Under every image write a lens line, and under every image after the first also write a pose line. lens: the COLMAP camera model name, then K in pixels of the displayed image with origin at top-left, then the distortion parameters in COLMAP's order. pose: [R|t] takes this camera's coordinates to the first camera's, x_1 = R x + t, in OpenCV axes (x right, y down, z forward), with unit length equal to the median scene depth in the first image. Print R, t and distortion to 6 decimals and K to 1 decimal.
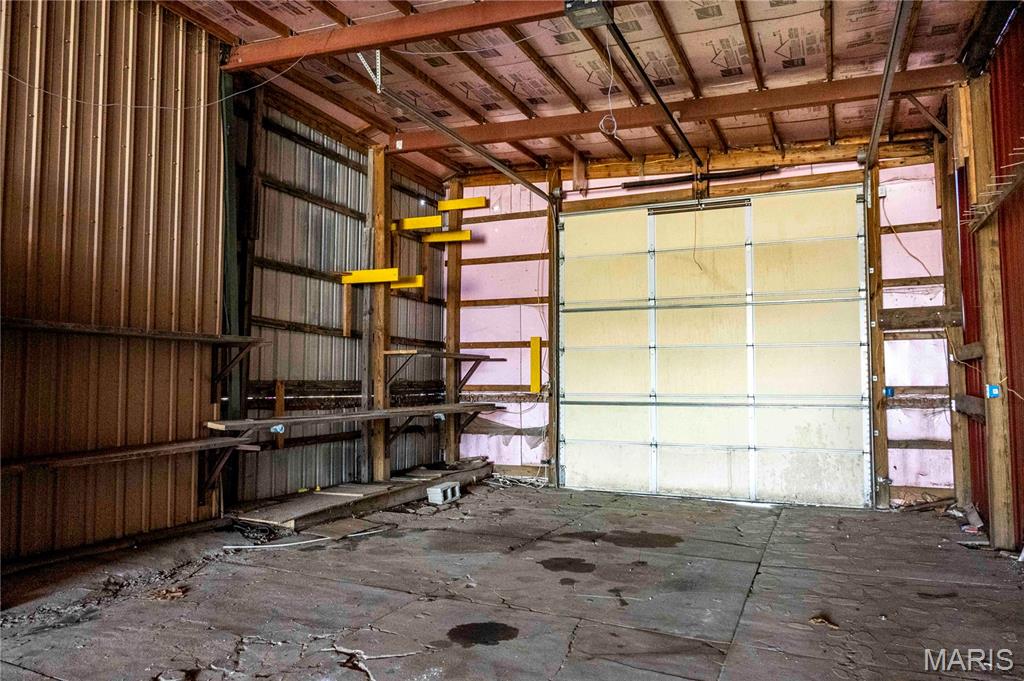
lens RADIAL K [[699.4, 0, 514.4], [0, 699.4, 342.6], [0, 0, 1]] dist [-0.005160, 0.002176]
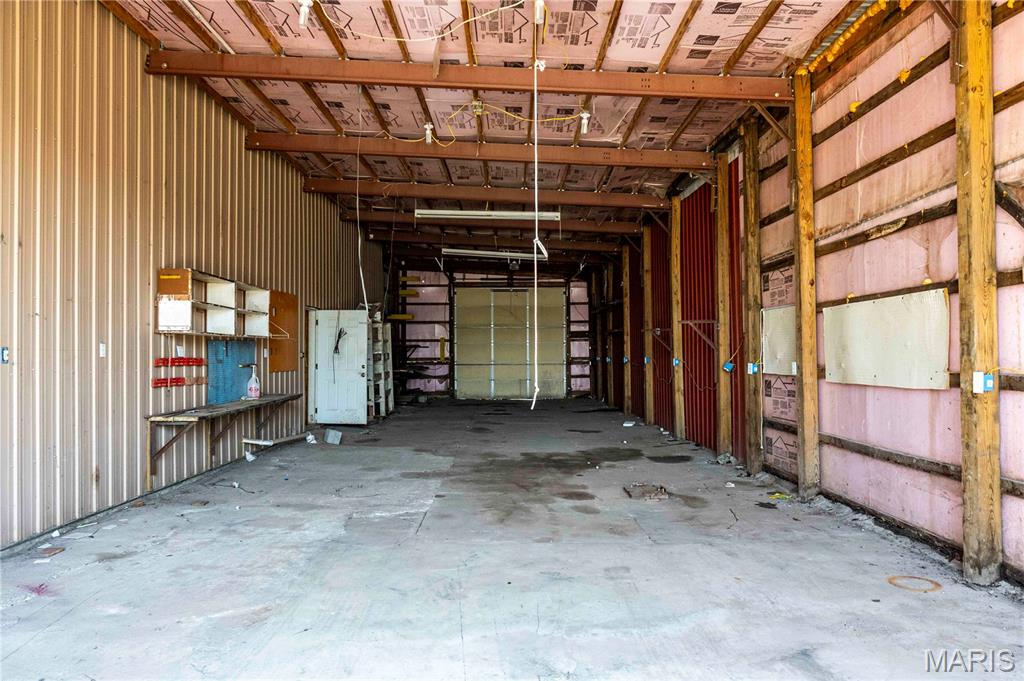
lens RADIAL K [[699.4, 0, 511.5], [0, 699.4, 341.4], [0, 0, 1]] dist [-0.005160, 0.002176]
pose [[0.904990, 0.007165, 0.425373, -0.862871], [-0.019228, 0.999525, 0.024072, -0.064037], [-0.424999, -0.029964, 0.904698, -1.418148]]
